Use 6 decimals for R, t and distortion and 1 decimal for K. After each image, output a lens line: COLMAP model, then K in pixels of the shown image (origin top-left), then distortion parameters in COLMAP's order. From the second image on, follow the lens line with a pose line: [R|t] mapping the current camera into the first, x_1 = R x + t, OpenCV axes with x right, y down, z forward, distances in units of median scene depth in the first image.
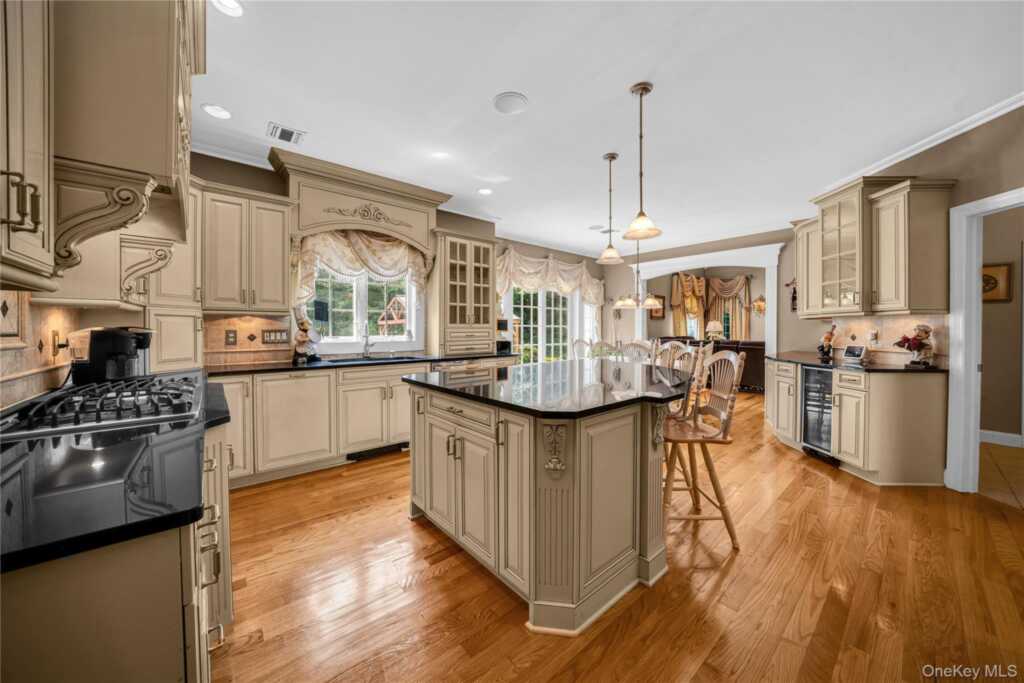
lens RADIAL K [[357.6, 0, 518.2], [0, 357.6, 334.8], [0, 0, 1]] dist [-0.018509, -0.000065]
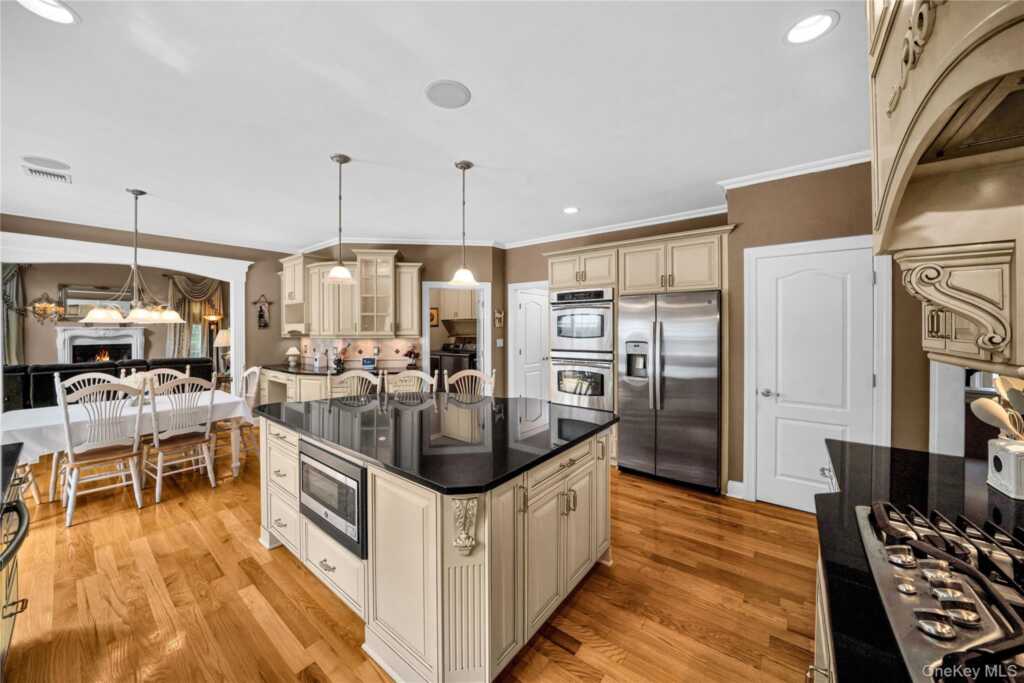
lens RADIAL K [[357.6, 0, 497.4], [0, 357.6, 327.2], [0, 0, 1]] dist [-0.018509, -0.000065]
pose [[-0.158810, 0.004111, 0.987301, -0.269565], [0.020523, 0.999789, -0.000862, -0.038390], [-0.987096, 0.020126, -0.158861, 0.328006]]
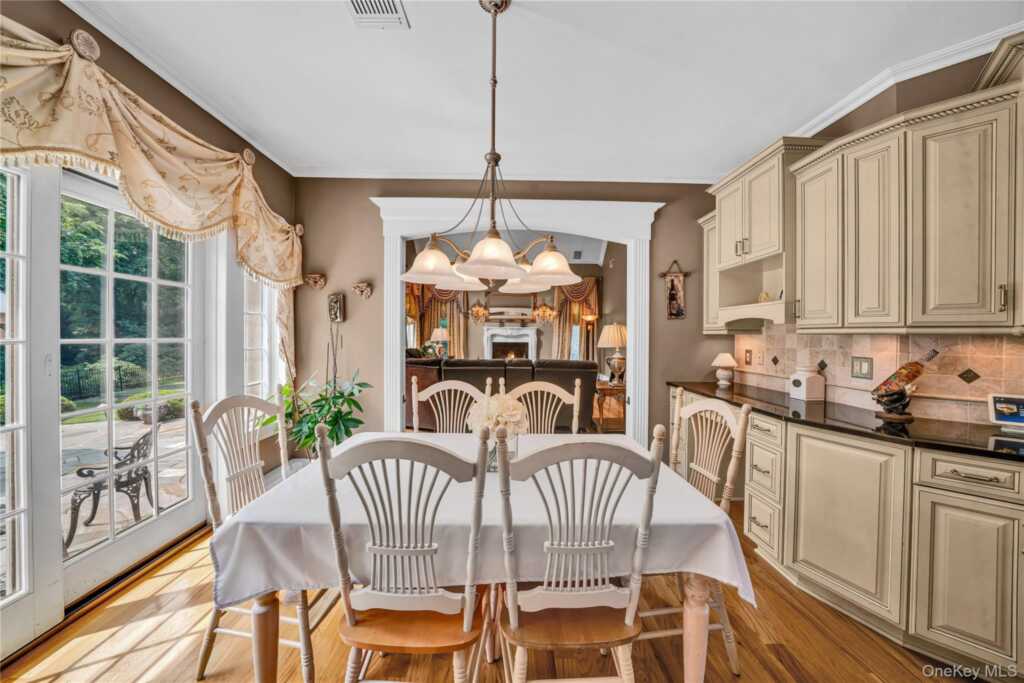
lens RADIAL K [[357.6, 0, 514.4], [0, 357.6, 338.7], [0, 0, 1]] dist [-0.018509, -0.000065]
pose [[0.648864, -0.002705, 0.760899, 0.089880], [0.003607, 0.999993, 0.000478, -0.022446], [-0.760895, 0.002434, 0.648870, 0.564932]]
